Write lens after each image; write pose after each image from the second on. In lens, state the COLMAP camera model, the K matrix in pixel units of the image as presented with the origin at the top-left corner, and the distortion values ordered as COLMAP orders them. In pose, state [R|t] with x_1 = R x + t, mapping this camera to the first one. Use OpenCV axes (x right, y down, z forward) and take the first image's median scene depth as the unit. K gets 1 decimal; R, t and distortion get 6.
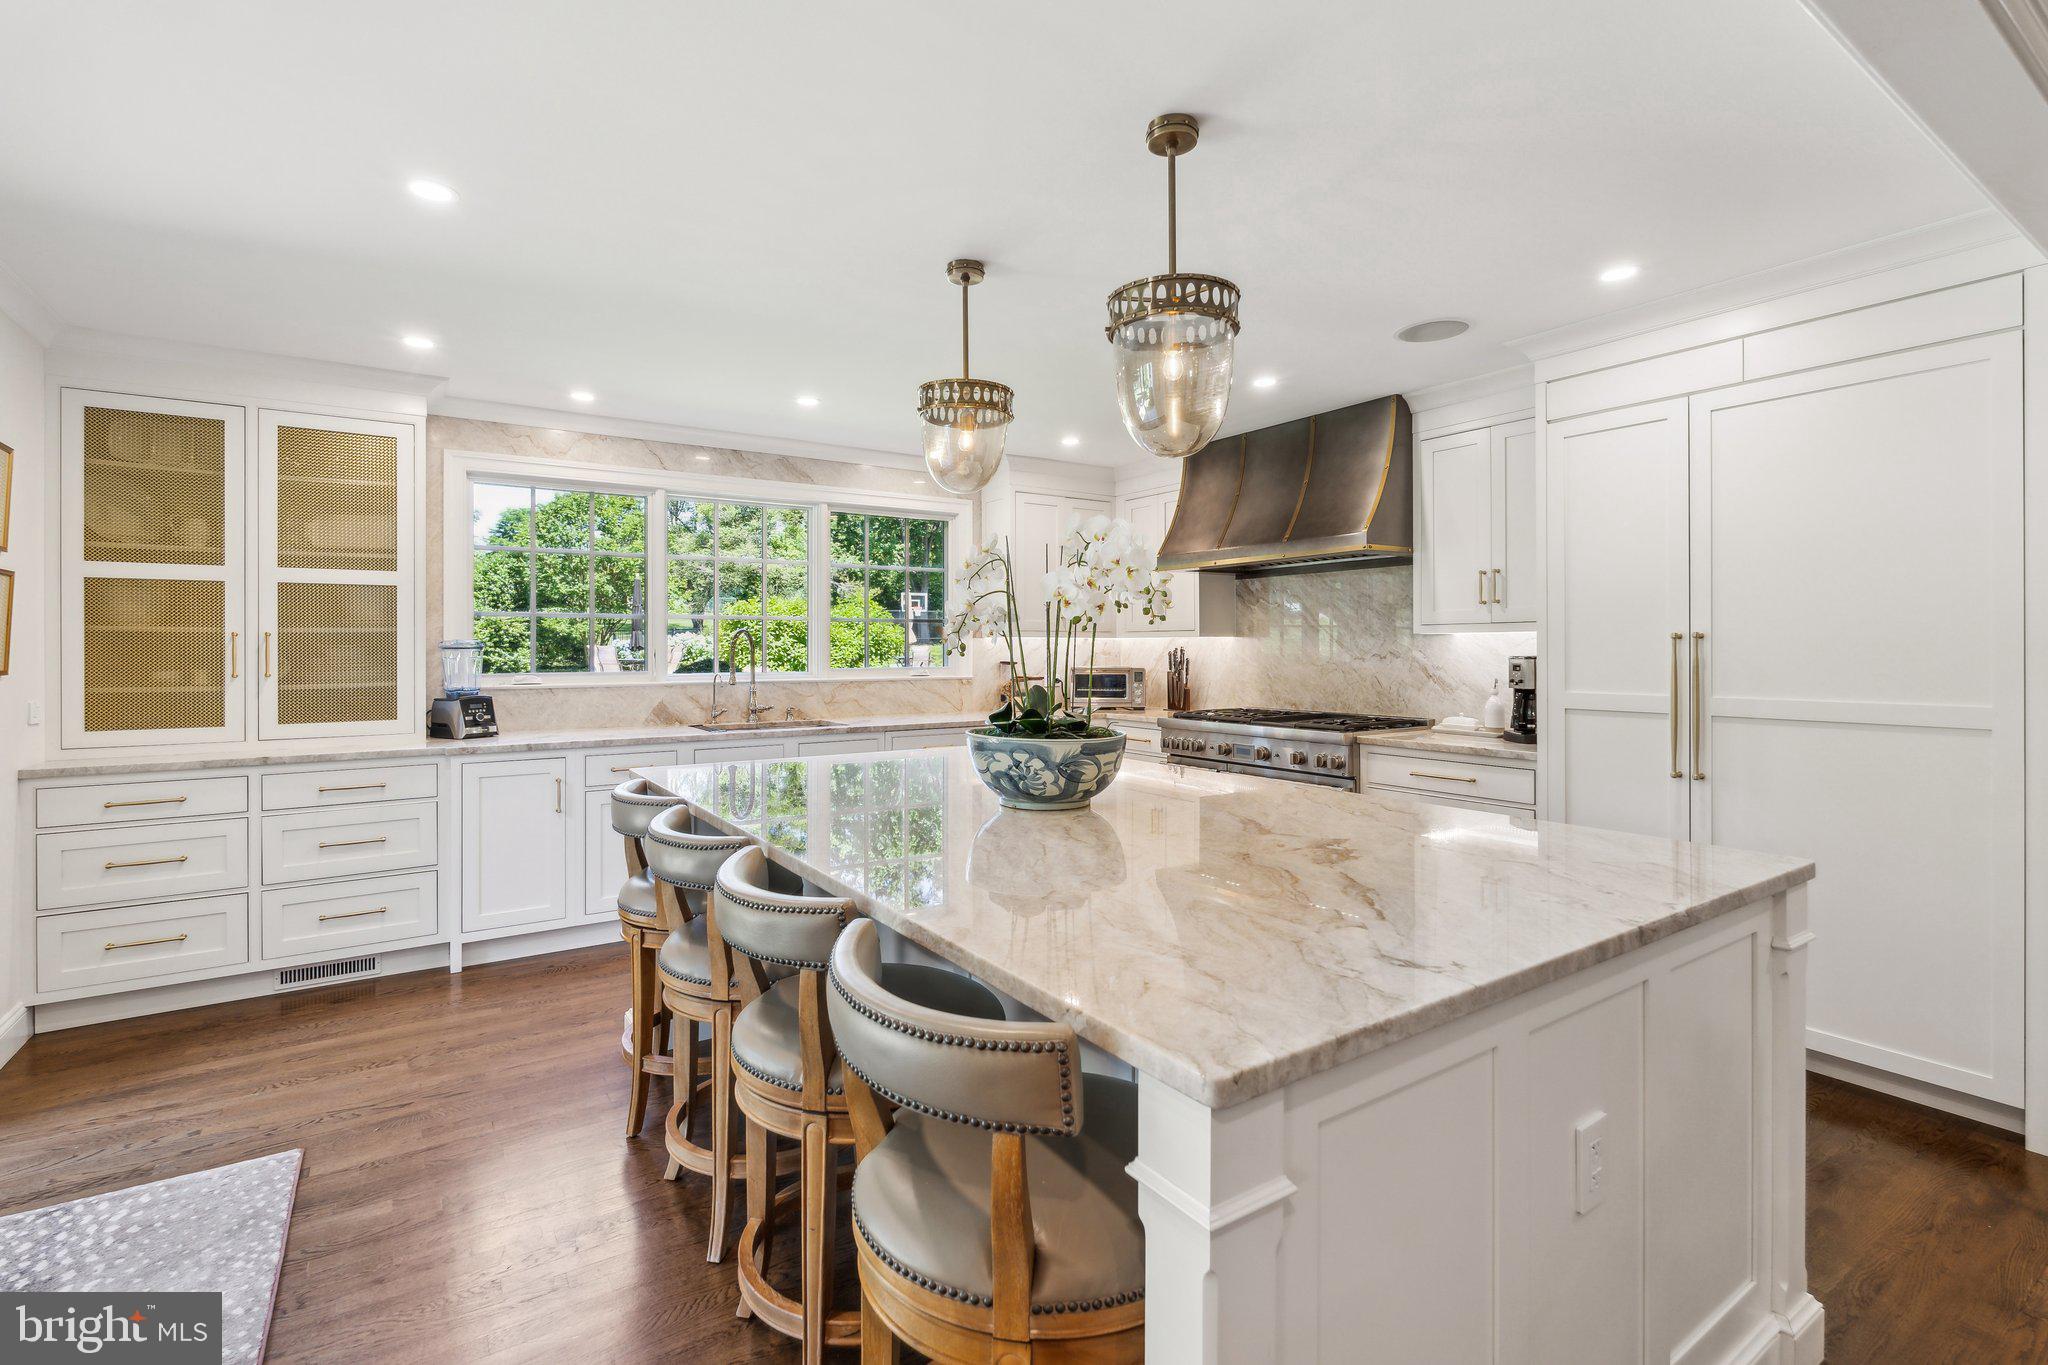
lens RADIAL K [[931.2, 0, 1027.7], [0, 931.2, 634.1], [0, 0, 1]] dist [0.000009, -0.000602]
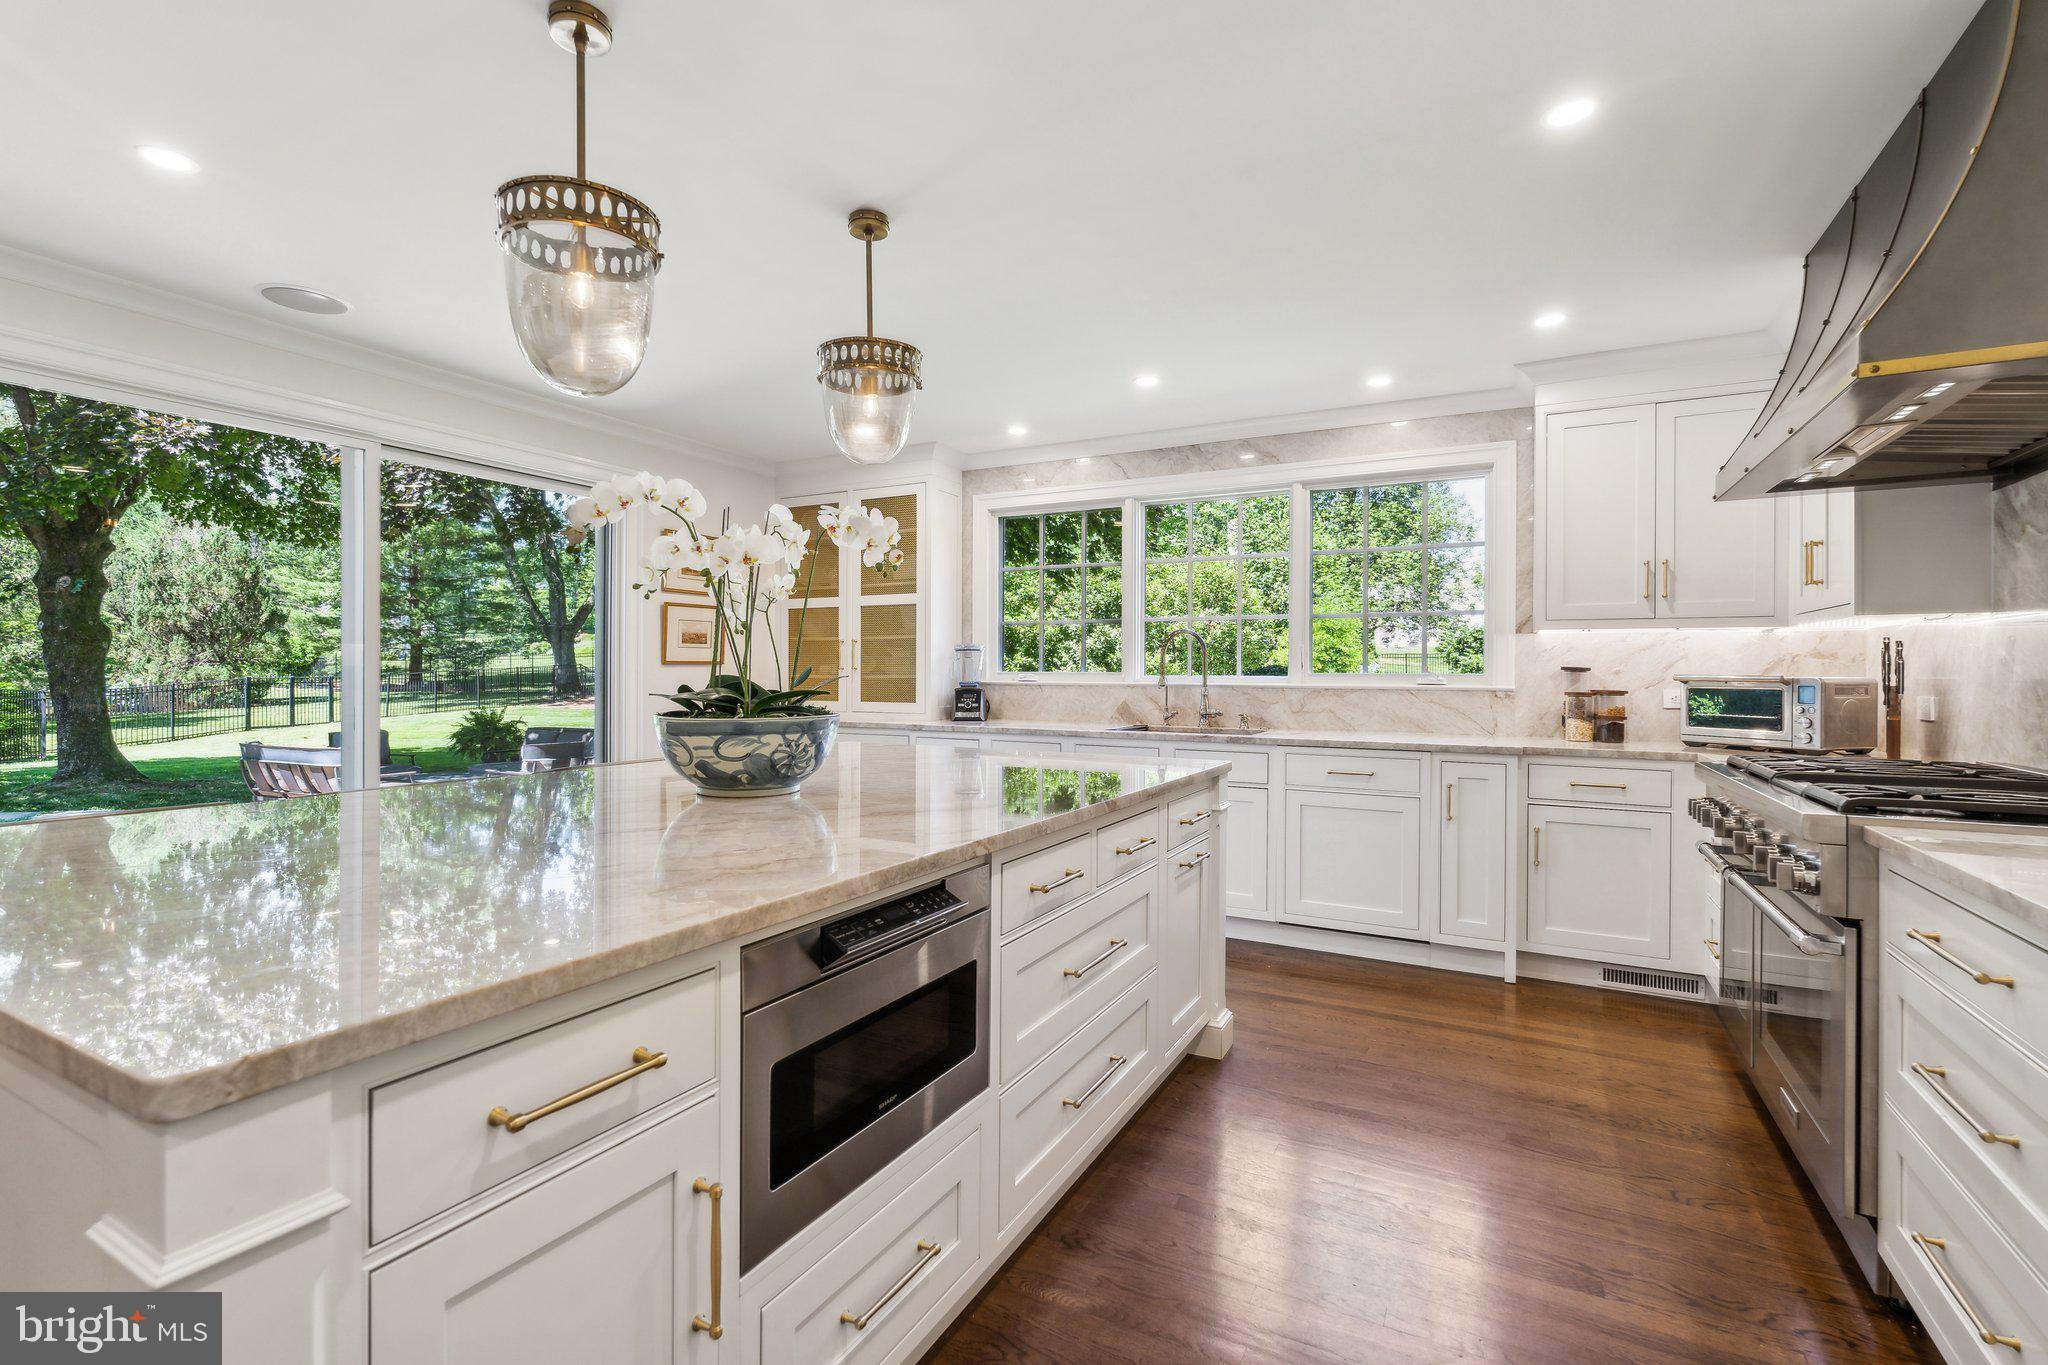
lens RADIAL K [[931.2, 0, 1027.3], [0, 931.2, 677.3], [0, 0, 1]] dist [0.000009, -0.000602]
pose [[0.475240, 0.010759, -0.879790, 0.504399], [0.008515, 0.999822, 0.016827, 0.028634], [0.879815, -0.015489, 0.475064, 0.425877]]
